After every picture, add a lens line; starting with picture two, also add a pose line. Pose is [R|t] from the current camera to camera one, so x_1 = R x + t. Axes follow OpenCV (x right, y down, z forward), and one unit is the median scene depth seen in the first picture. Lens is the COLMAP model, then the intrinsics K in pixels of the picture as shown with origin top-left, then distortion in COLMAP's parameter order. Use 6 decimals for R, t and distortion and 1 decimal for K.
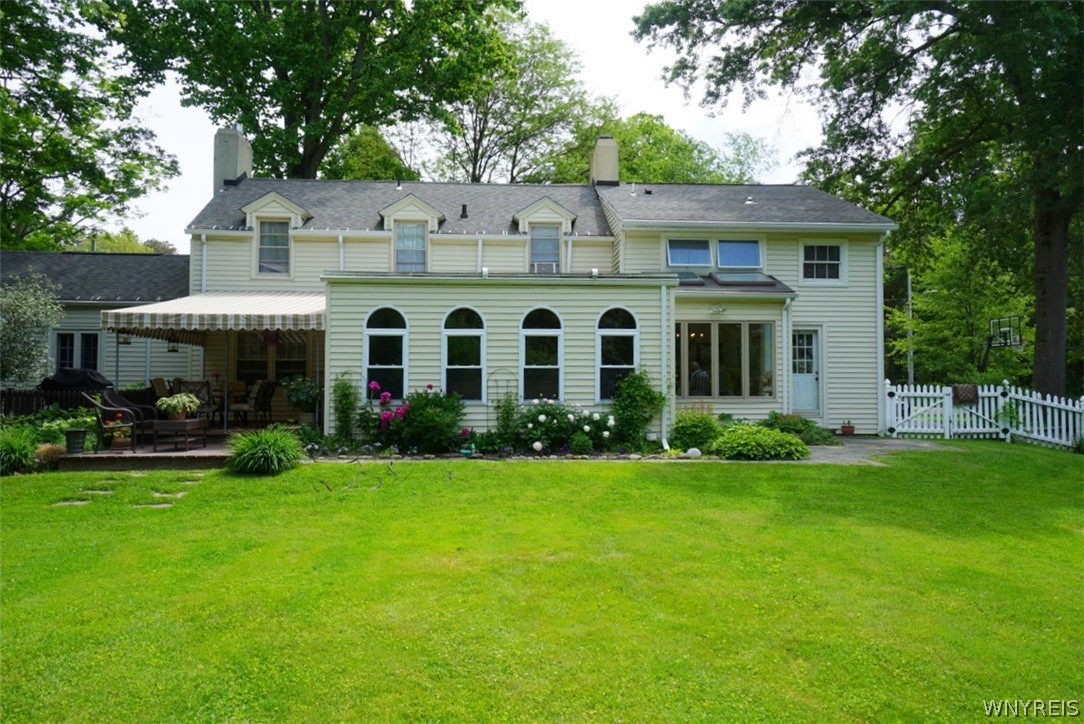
lens RADIAL K [[787.3, 0, 542.0], [0, 787.3, 362.0], [0, 0, 1]] dist [0.048024, 0.002700]
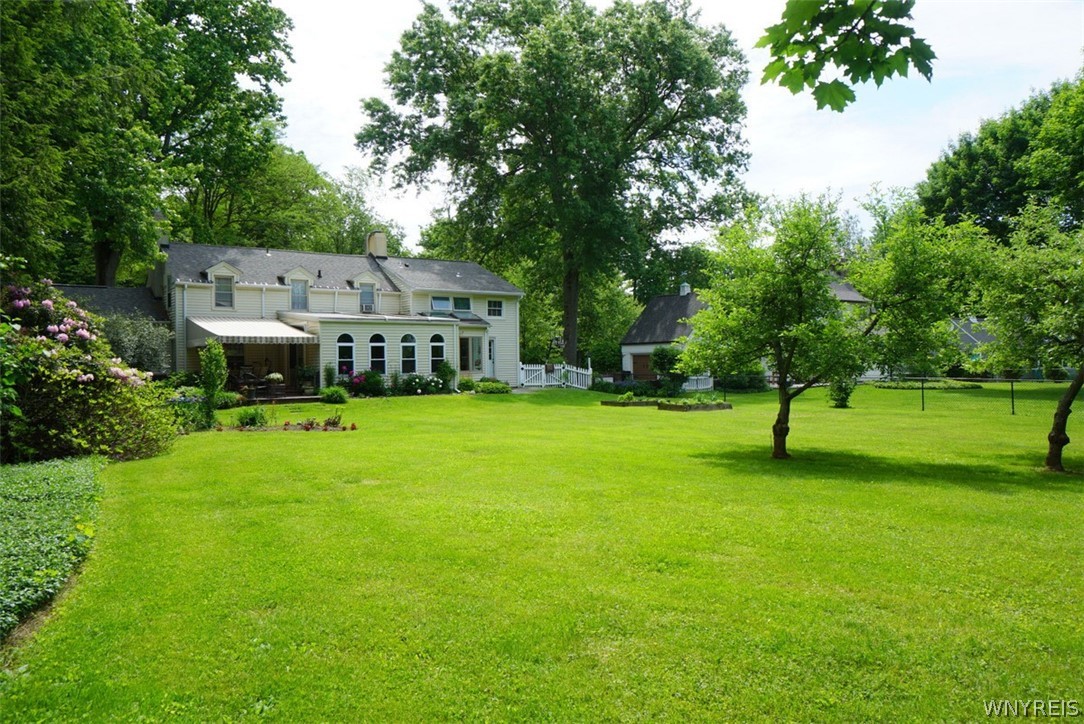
lens RADIAL K [[843.7, 0, 542.0], [0, 843.7, 362.0], [0, 0, 1]] dist [0.000229, 0.000057]
pose [[0.845587, -0.012526, 0.533691, -0.968346], [0.000059, 0.999727, 0.023370, -0.042088], [-0.533838, -0.019730, 0.845356, -1.284236]]
